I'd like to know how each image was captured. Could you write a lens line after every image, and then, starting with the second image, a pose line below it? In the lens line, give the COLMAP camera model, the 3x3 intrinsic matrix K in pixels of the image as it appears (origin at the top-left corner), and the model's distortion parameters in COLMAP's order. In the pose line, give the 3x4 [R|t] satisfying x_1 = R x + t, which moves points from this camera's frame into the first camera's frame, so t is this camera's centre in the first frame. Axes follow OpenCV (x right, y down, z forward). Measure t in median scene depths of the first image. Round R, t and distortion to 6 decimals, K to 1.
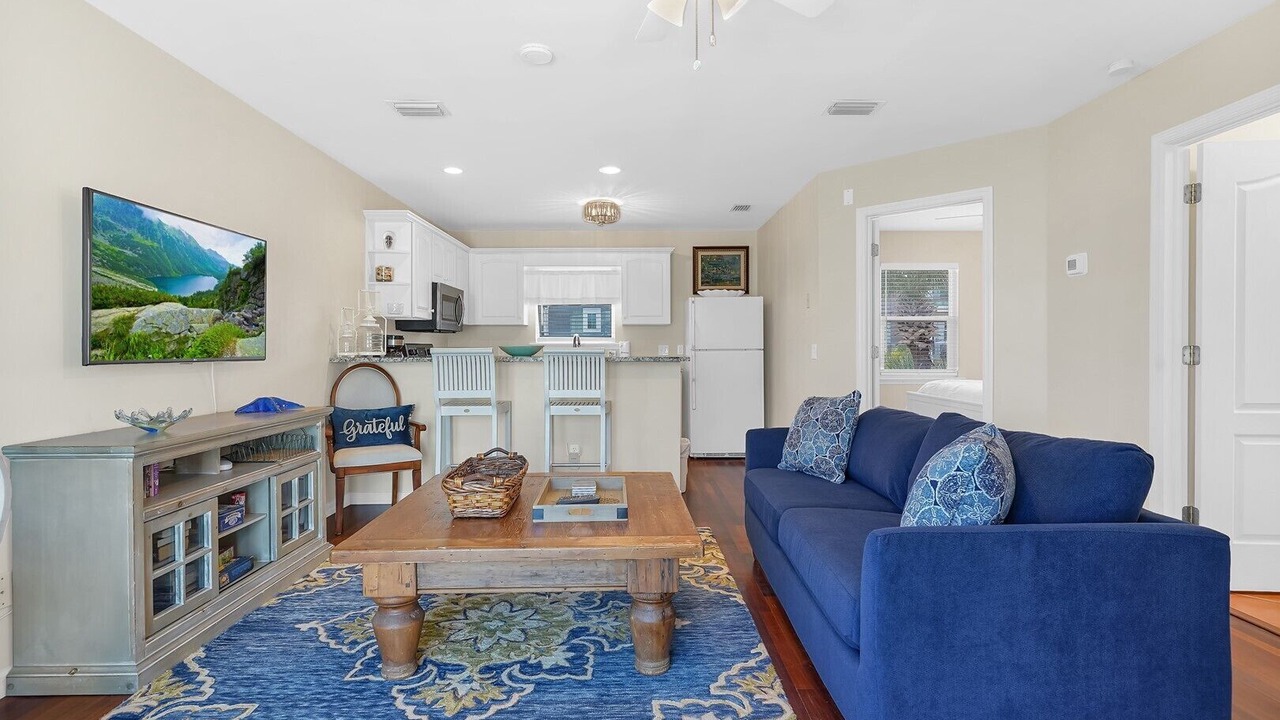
lens RADIAL K [[608.1, 0, 632.9], [0, 608.1, 358.8], [0, 0, 1]] dist [-0.008305, 0.001677]
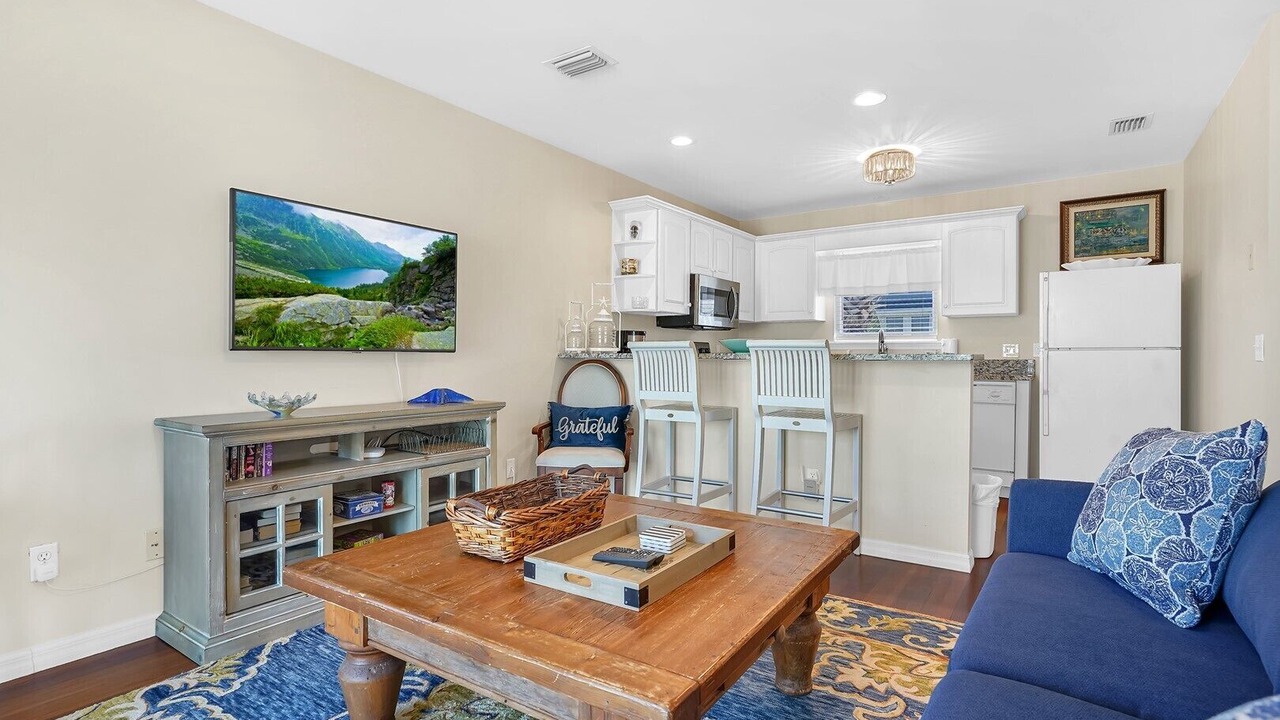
lens RADIAL K [[608.1, 0, 635.0], [0, 608.1, 367.4], [0, 0, 1]] dist [-0.008305, 0.001677]
pose [[0.821631, 0.016141, -0.569791, 0.238448], [-0.014120, 0.999869, 0.007963, 0.016073], [0.569844, 0.001502, 0.821751, 0.375831]]
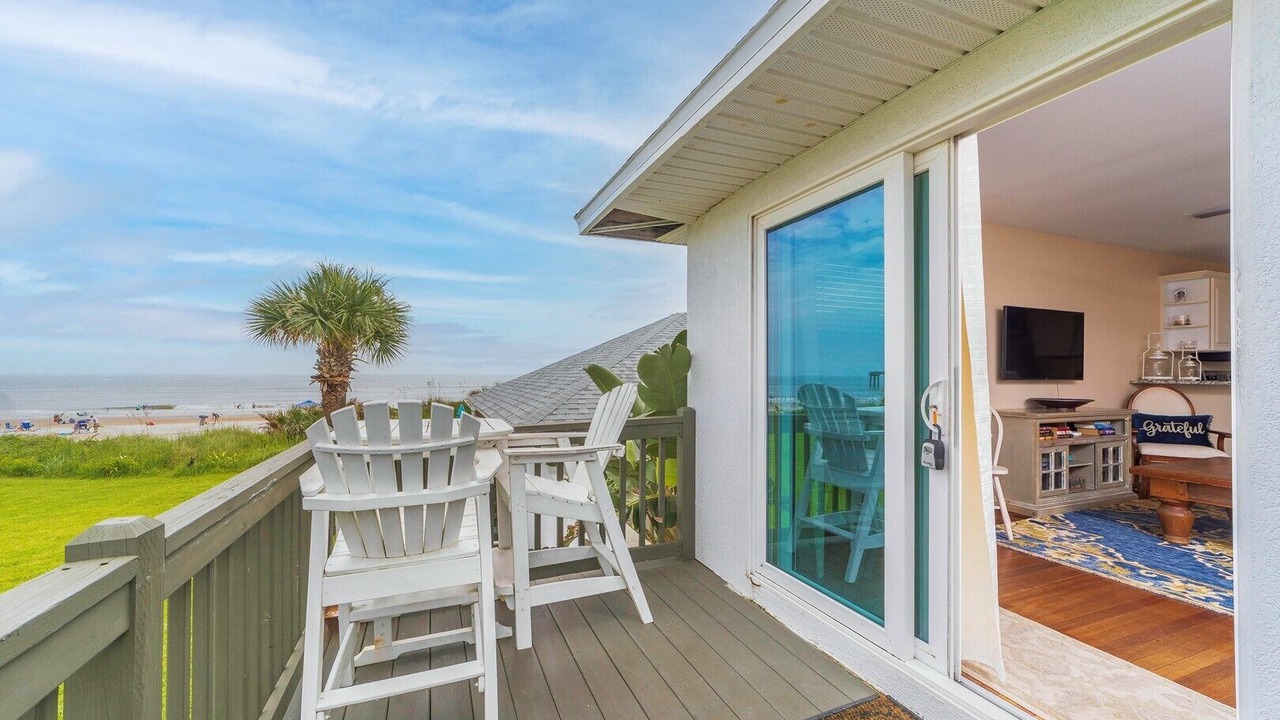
lens RADIAL K [[515.3, 0, 628.8], [0, 515.3, 365.8], [0, 0, 1]] dist [0.004530, 0.000893]
pose [[0.348419, -0.002452, -0.937336, 0.364641], [-0.012222, 0.999900, -0.007159, -0.010869], [0.937259, 0.013951, 0.348354, -0.837820]]
